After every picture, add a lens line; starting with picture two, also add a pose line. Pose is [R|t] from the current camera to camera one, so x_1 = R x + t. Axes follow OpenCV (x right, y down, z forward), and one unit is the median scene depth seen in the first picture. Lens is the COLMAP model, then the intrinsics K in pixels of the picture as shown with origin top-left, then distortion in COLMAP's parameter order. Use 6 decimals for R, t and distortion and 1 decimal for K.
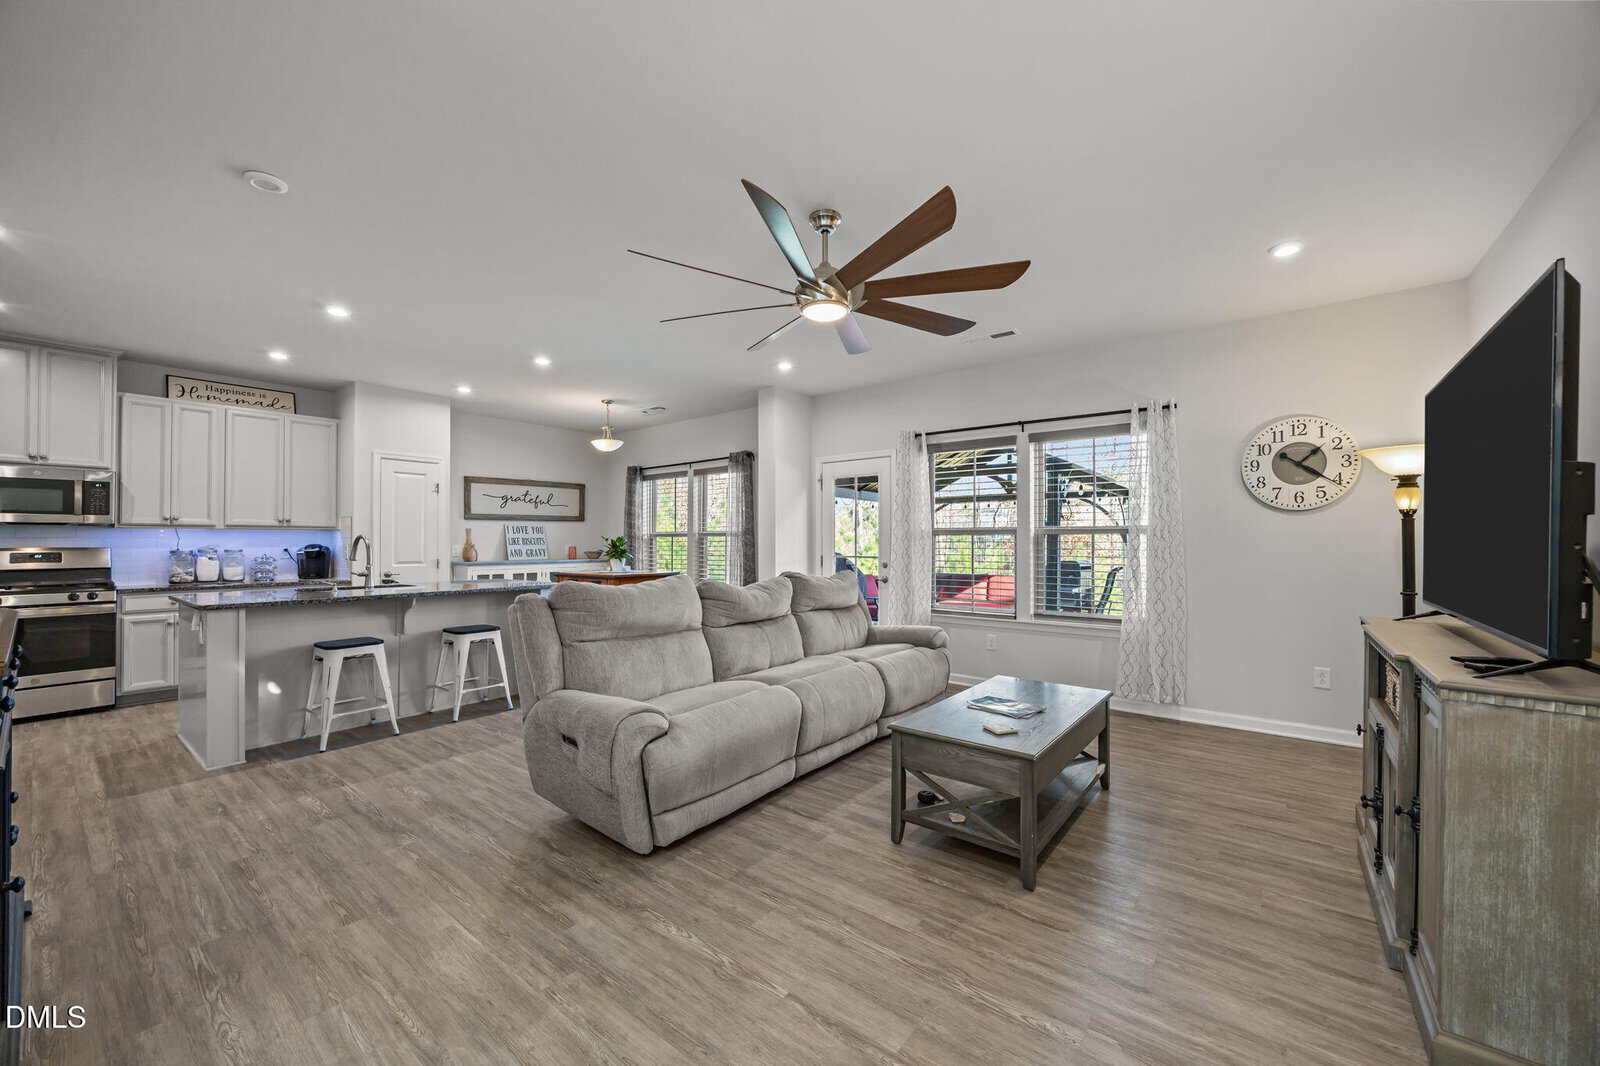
lens RADIAL K [[612.1, 0, 800.1], [0, 612.1, 536.9], [0, 0, 1]] dist [-0.002155, -0.000051]
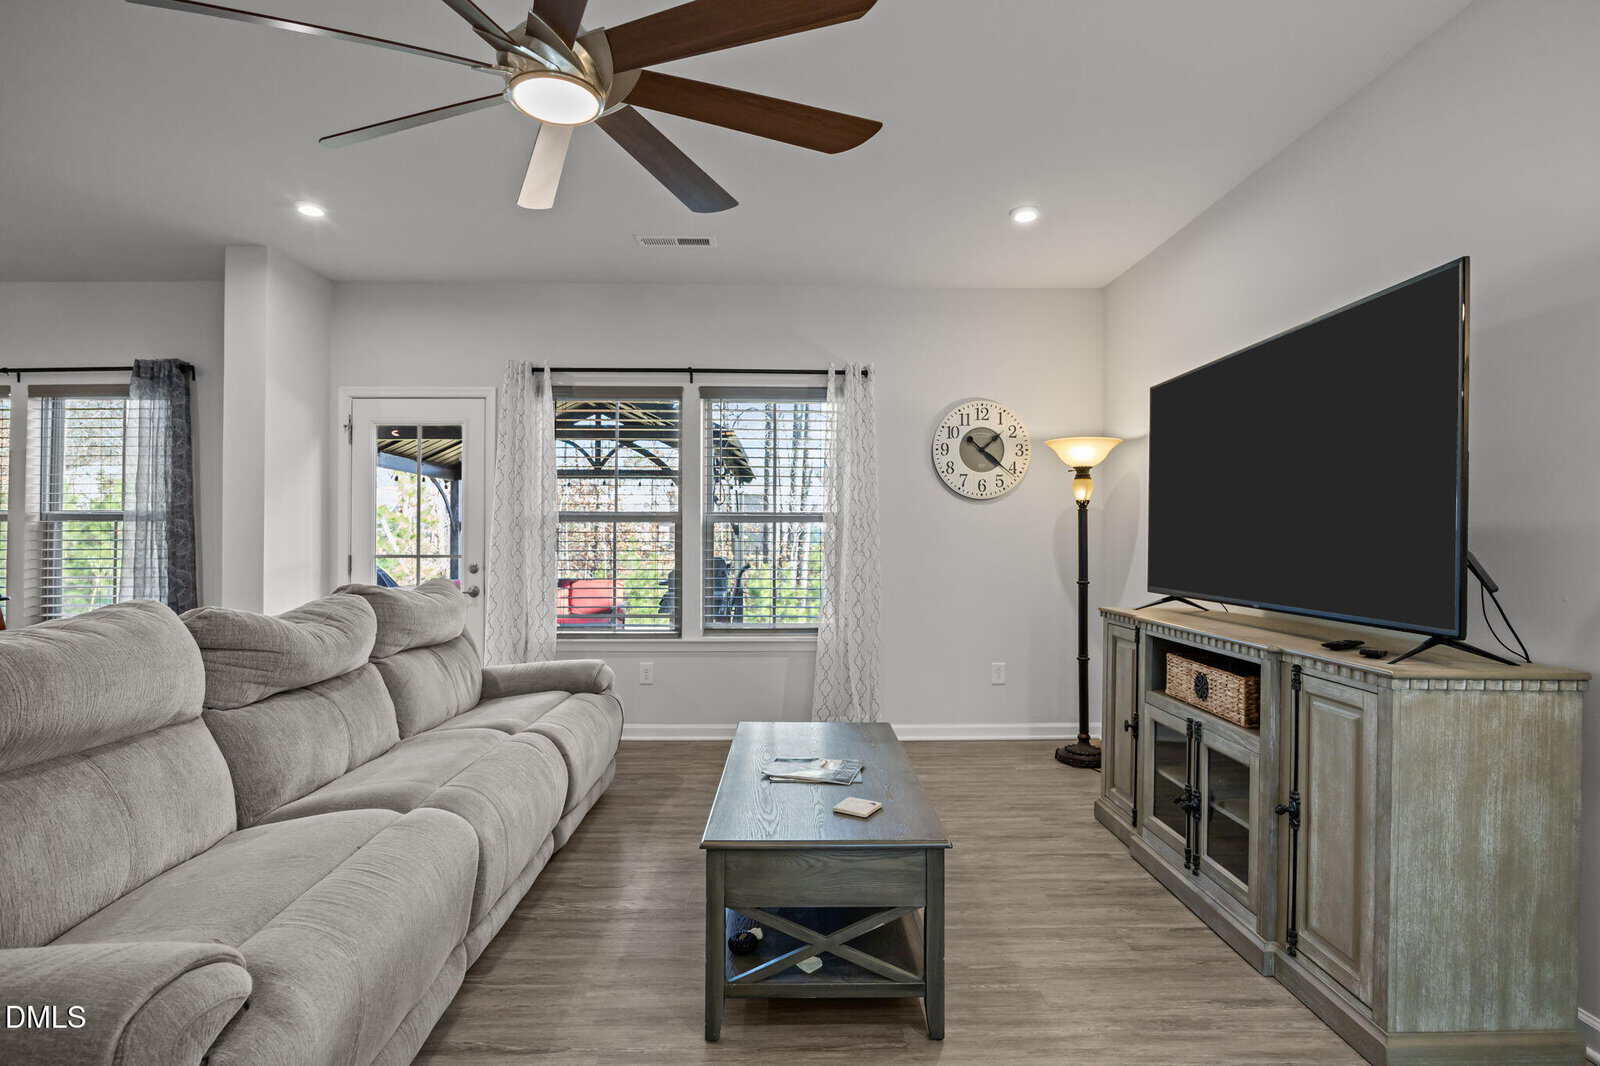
lens RADIAL K [[776.6, 0, 800.0], [0, 776.6, 533.0], [0, 0, 1]] dist [-0.010824, -0.000267]
pose [[0.772430, 0.003424, 0.635091, -0.158793], [-0.005644, 0.999983, 0.001474, 0.008508], [-0.635075, -0.004723, 0.772436, 0.239151]]
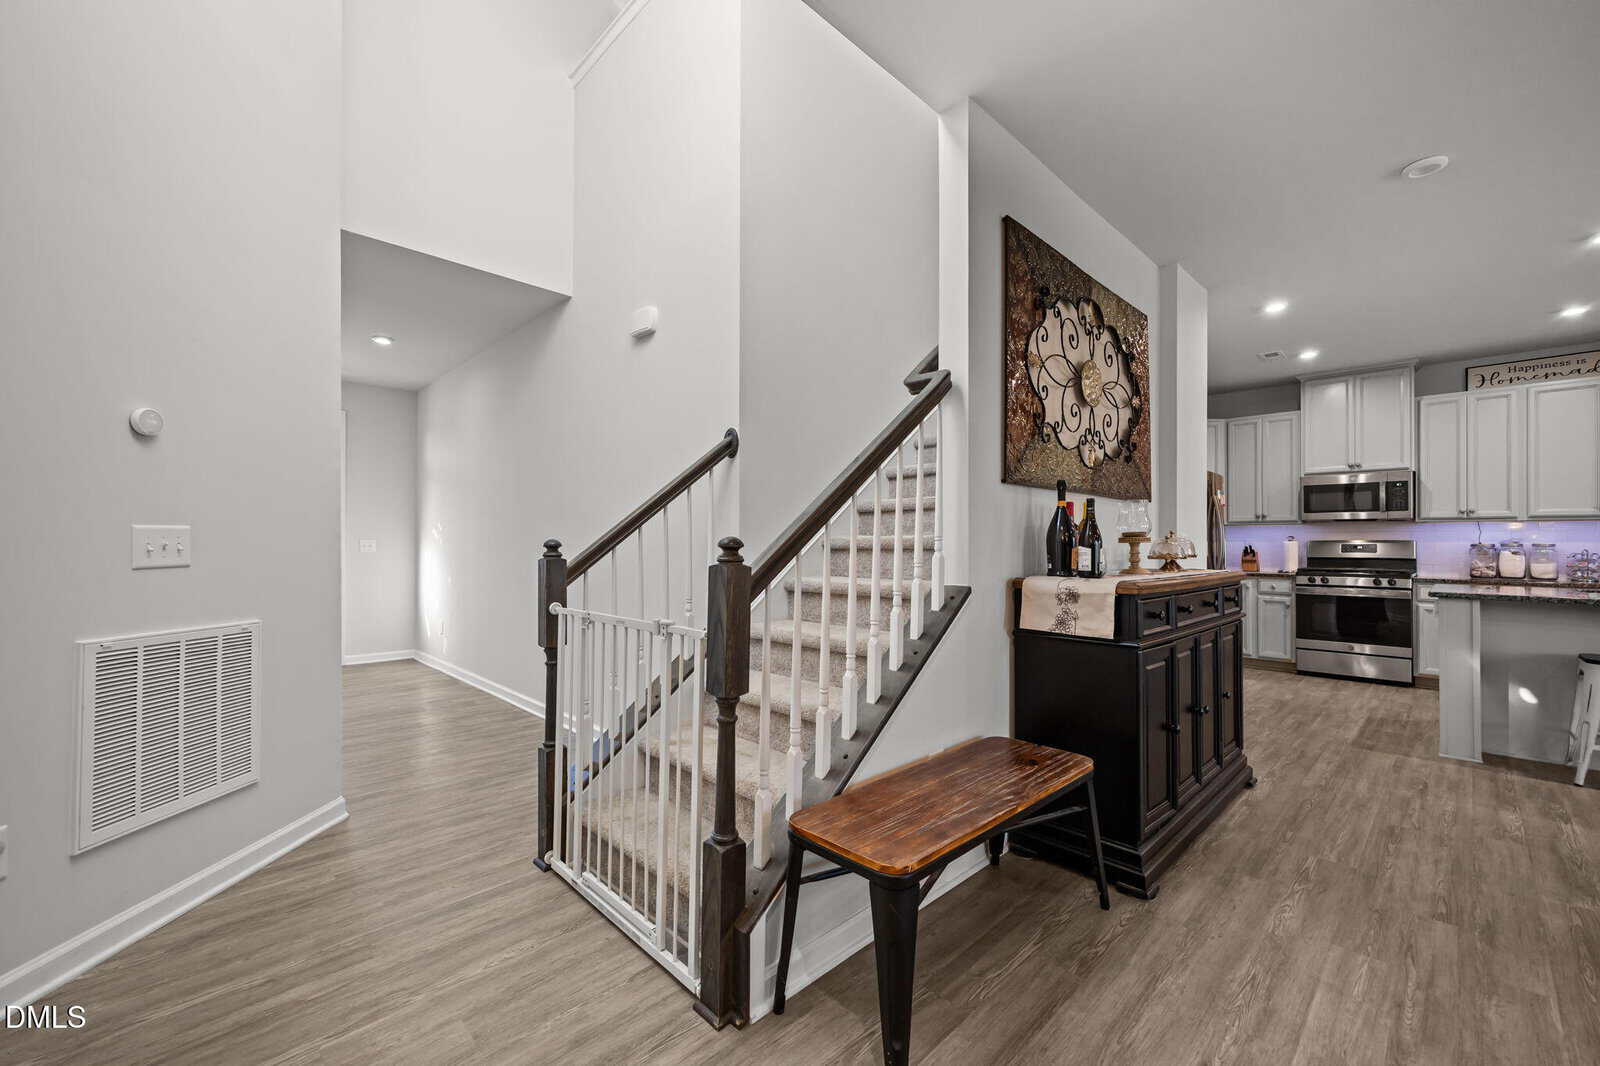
lens RADIAL K [[644.3, 0, 800.0], [0, 644.3, 533.0], [0, 0, 1]] dist [0.000078, -0.000148]
pose [[-0.131795, -0.012767, -0.991195, 0.162838], [0.001072, 0.999915, -0.013022, 0.018609], [0.991276, -0.002779, -0.131770, 0.063479]]
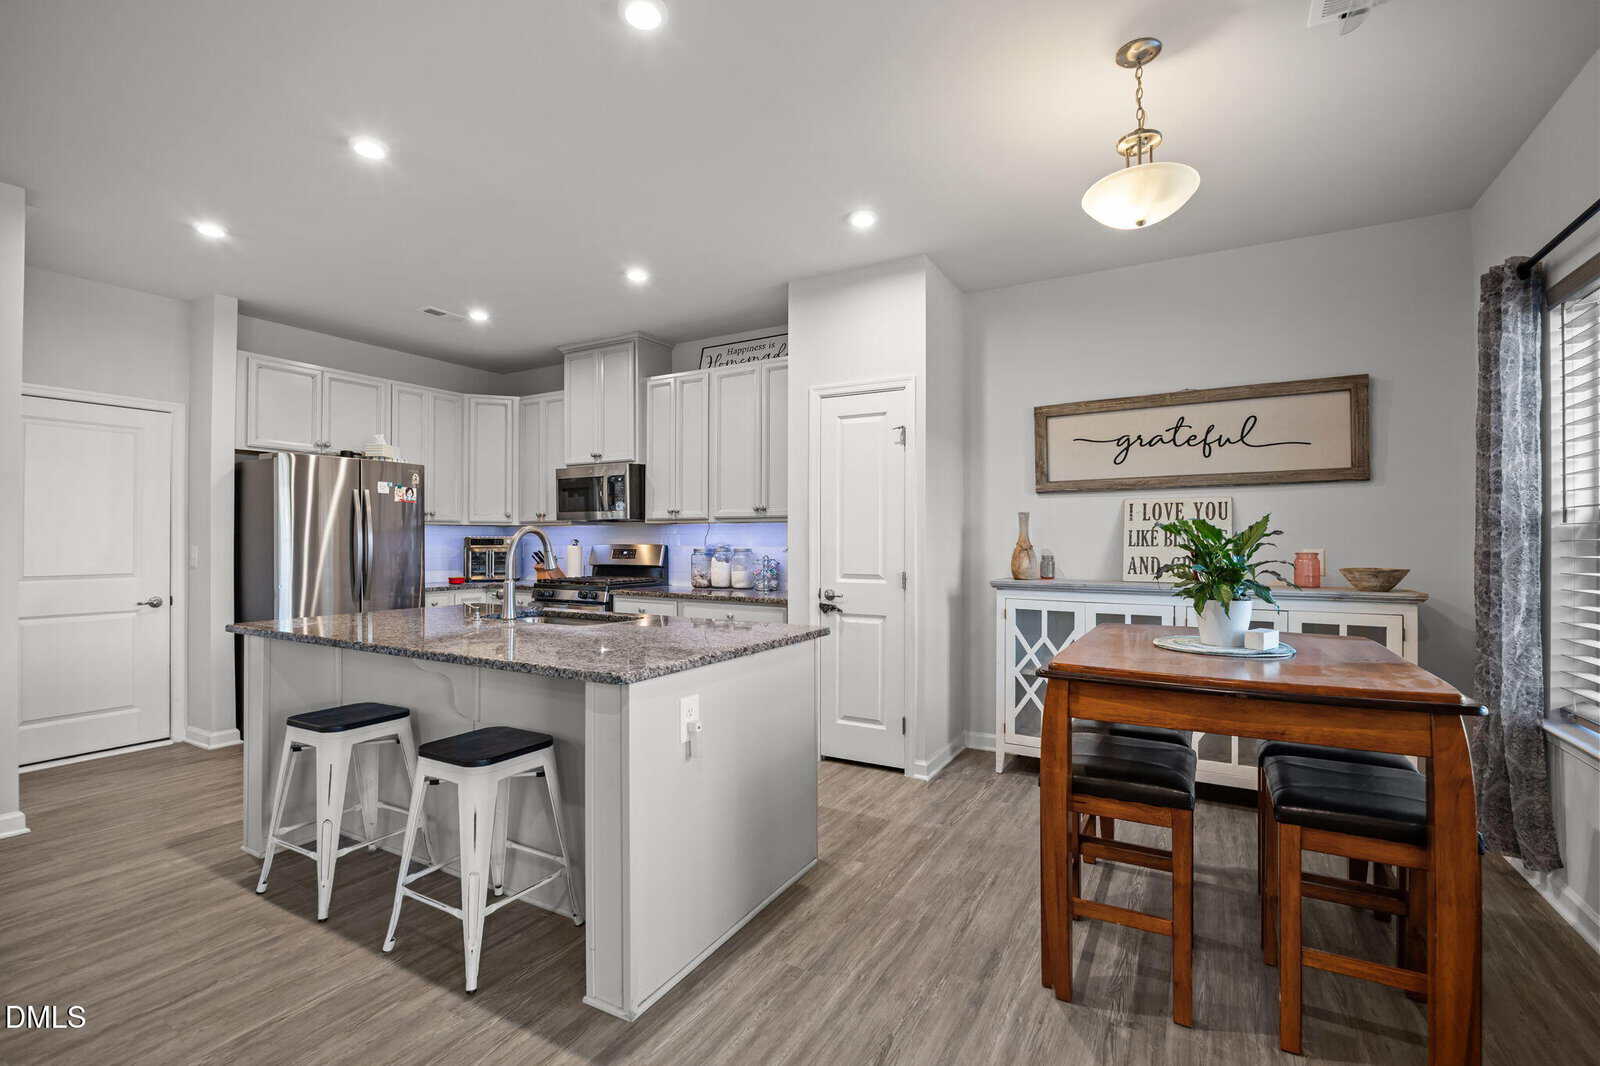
lens RADIAL K [[716.9, 0, 800.0], [0, 716.9, 533.0], [0, 0, 1]] dist [-0.000337, -0.000036]
pose [[0.156538, -0.008821, -0.987632, -0.004962], [0.006605, 0.999947, -0.007884, 0.009299], [0.987650, -0.005290, 0.156588, 1.077869]]
